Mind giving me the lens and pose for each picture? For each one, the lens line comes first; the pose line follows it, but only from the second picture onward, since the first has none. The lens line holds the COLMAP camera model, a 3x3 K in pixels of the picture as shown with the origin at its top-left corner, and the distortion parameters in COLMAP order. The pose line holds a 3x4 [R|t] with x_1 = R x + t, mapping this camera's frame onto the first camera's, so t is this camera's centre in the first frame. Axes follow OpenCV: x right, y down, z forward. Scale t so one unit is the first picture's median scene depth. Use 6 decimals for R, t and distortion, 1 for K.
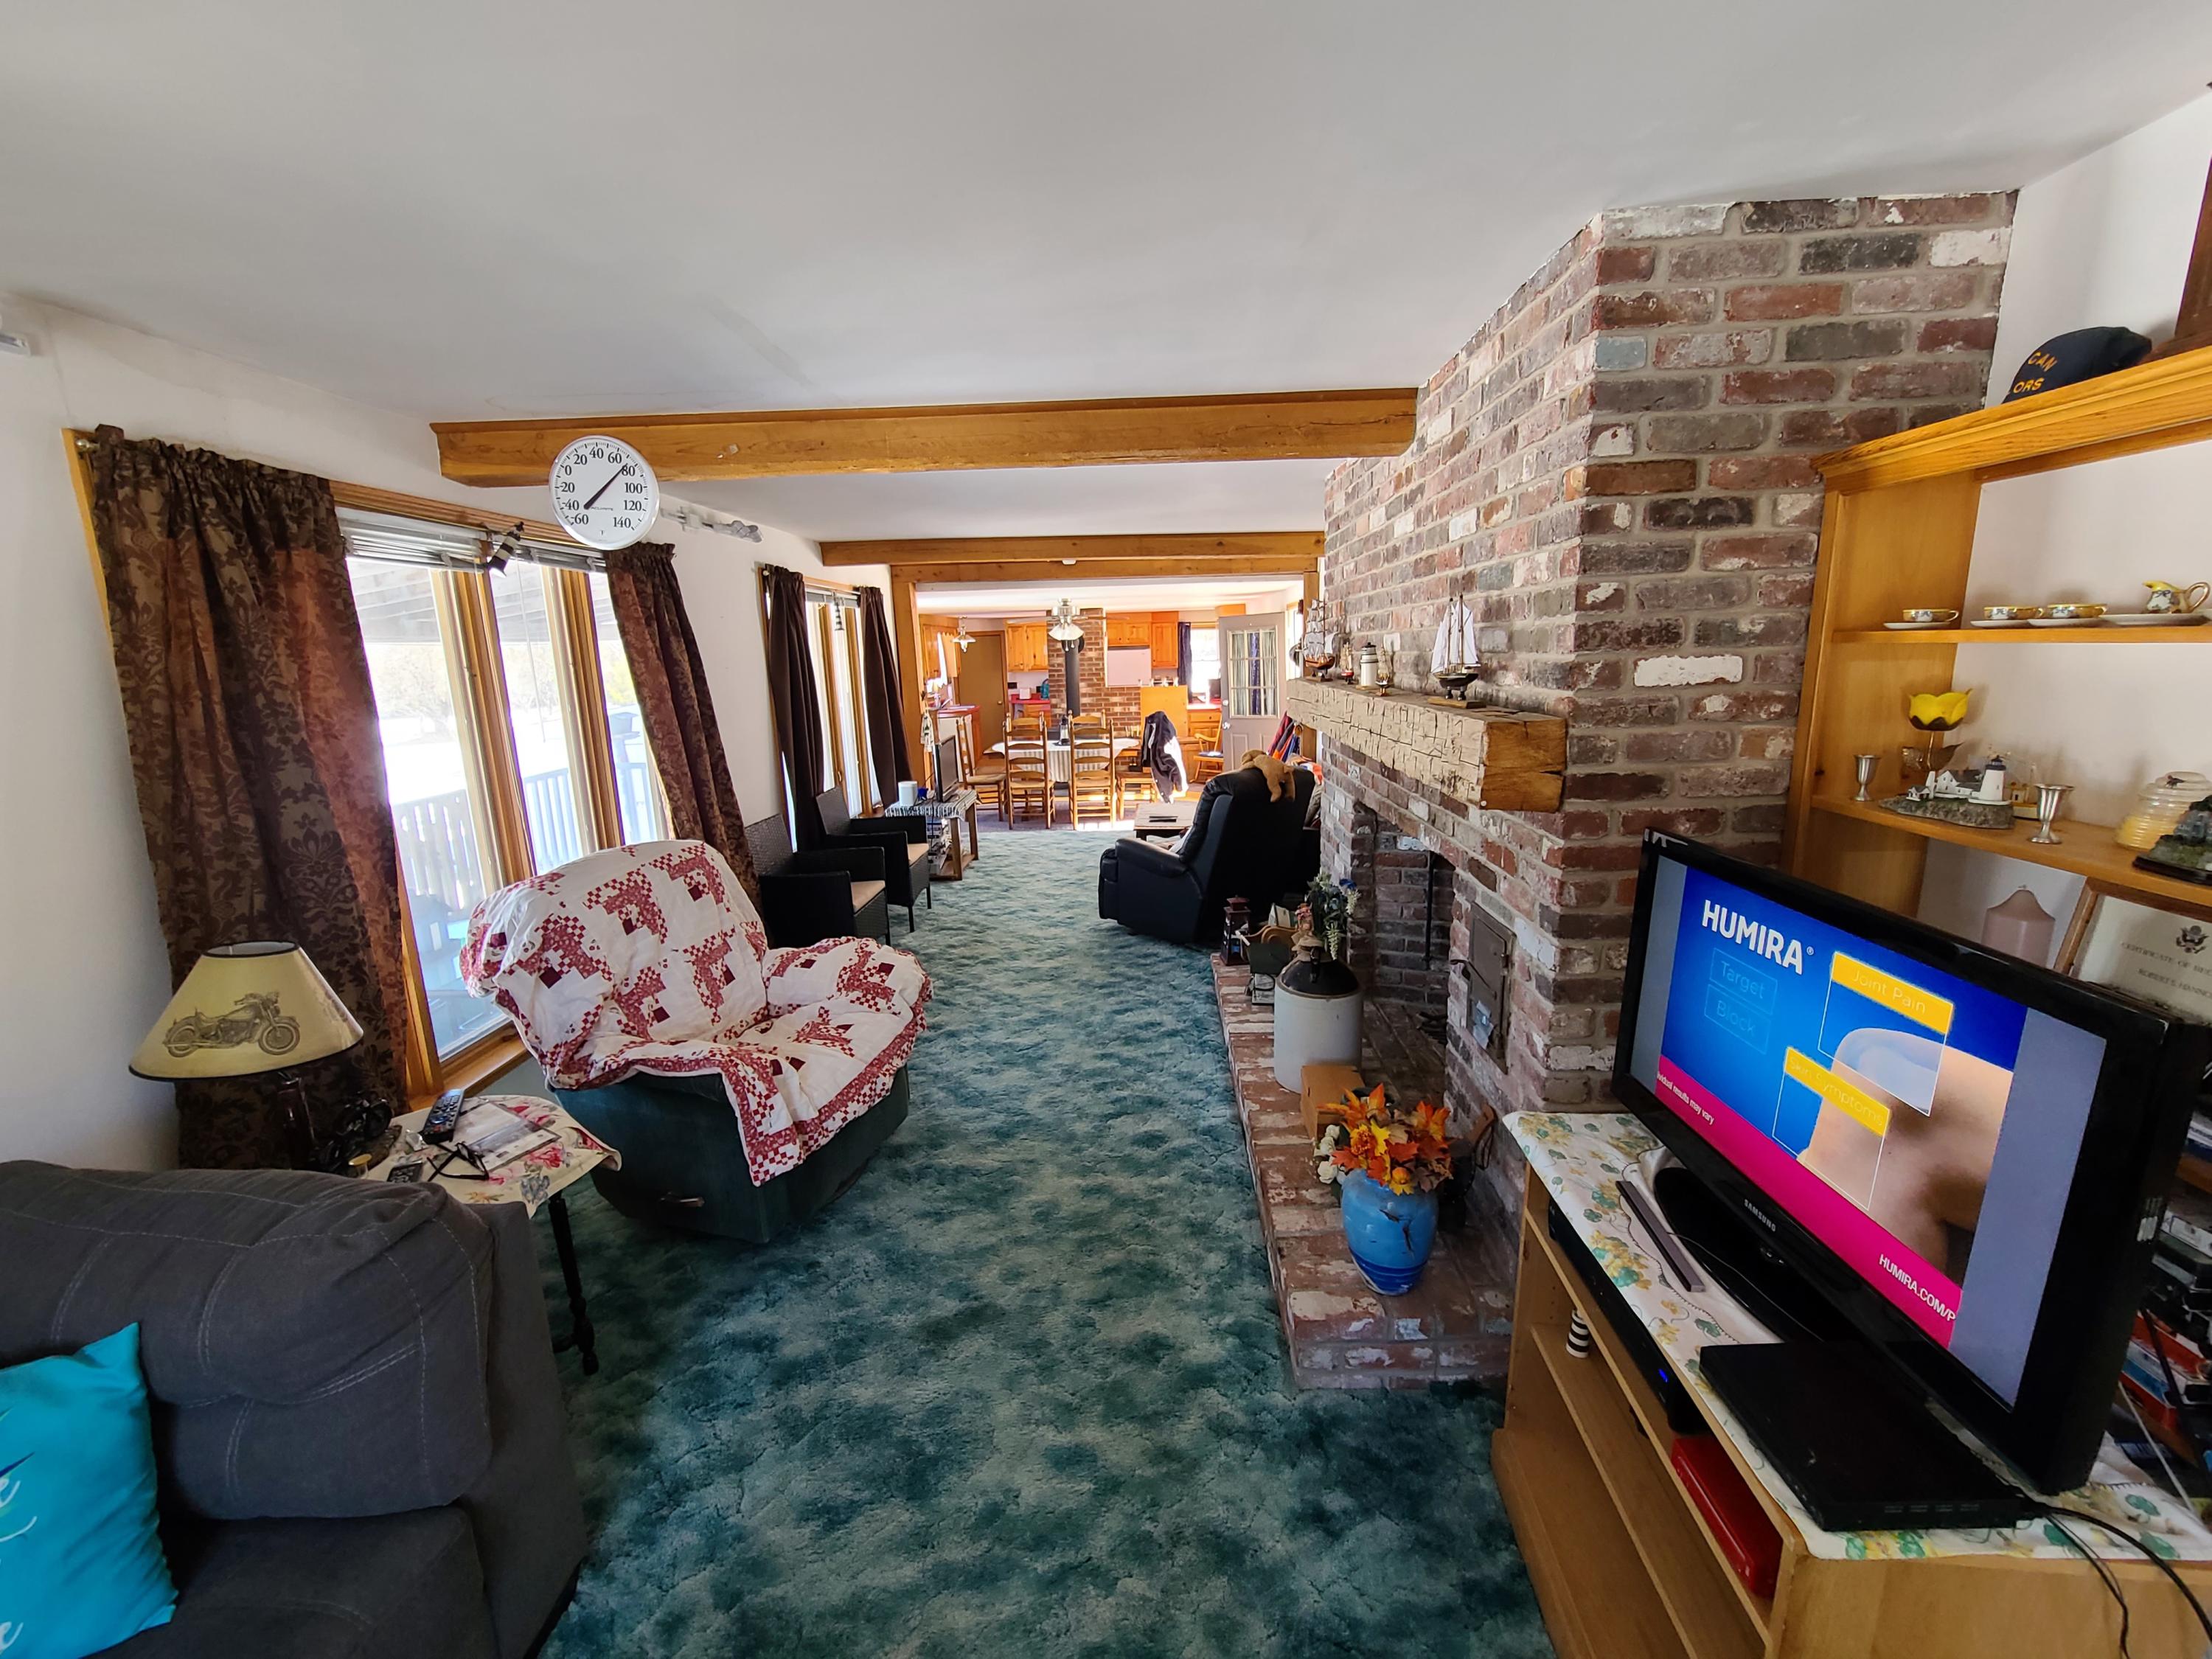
lens RADIAL K [[902.9, 0, 1107.5], [0, 902.9, 835.5], [0, 0, 1]] dist [0.000731, 0.000016]
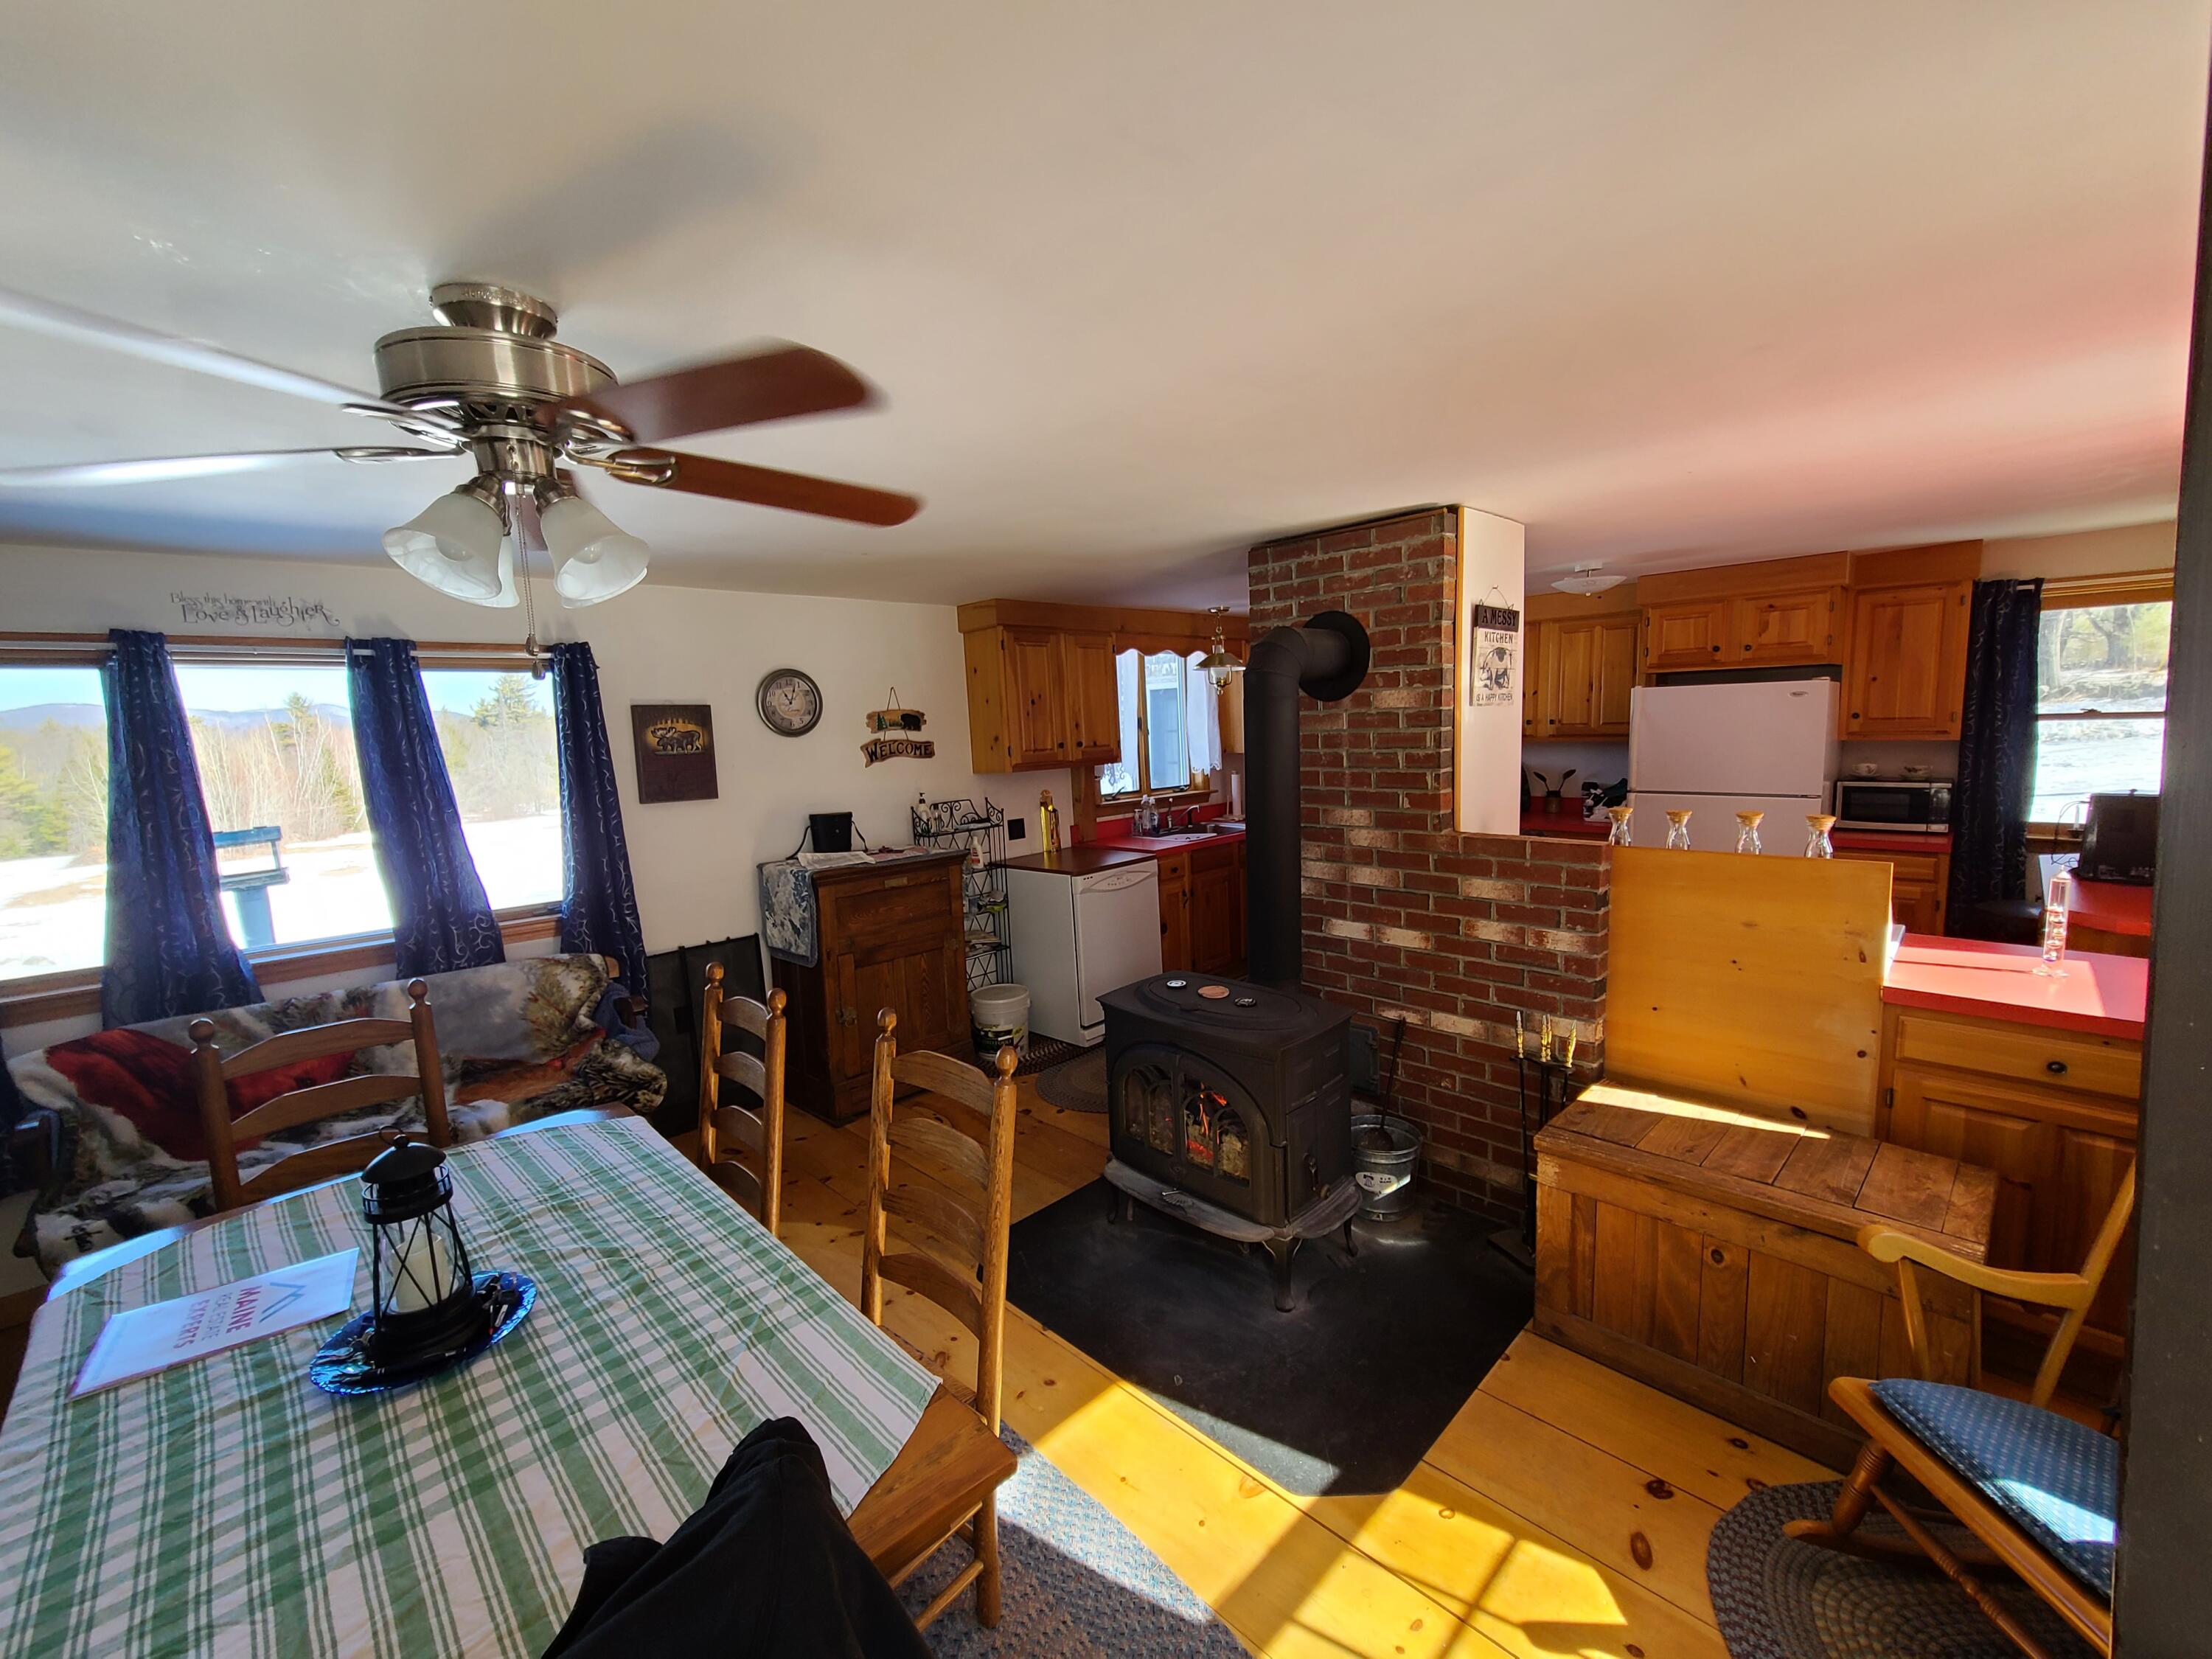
lens RADIAL K [[902.9, 0, 1106.2], [0, 902.9, 827.4], [0, 0, 1]] dist [0.000731, 0.000016]
pose [[0.734829, 0.075381, -0.674050, 0.093007], [-0.116954, 0.993001, -0.016449, -0.151081], [0.668093, 0.090920, 0.738502, 0.760197]]
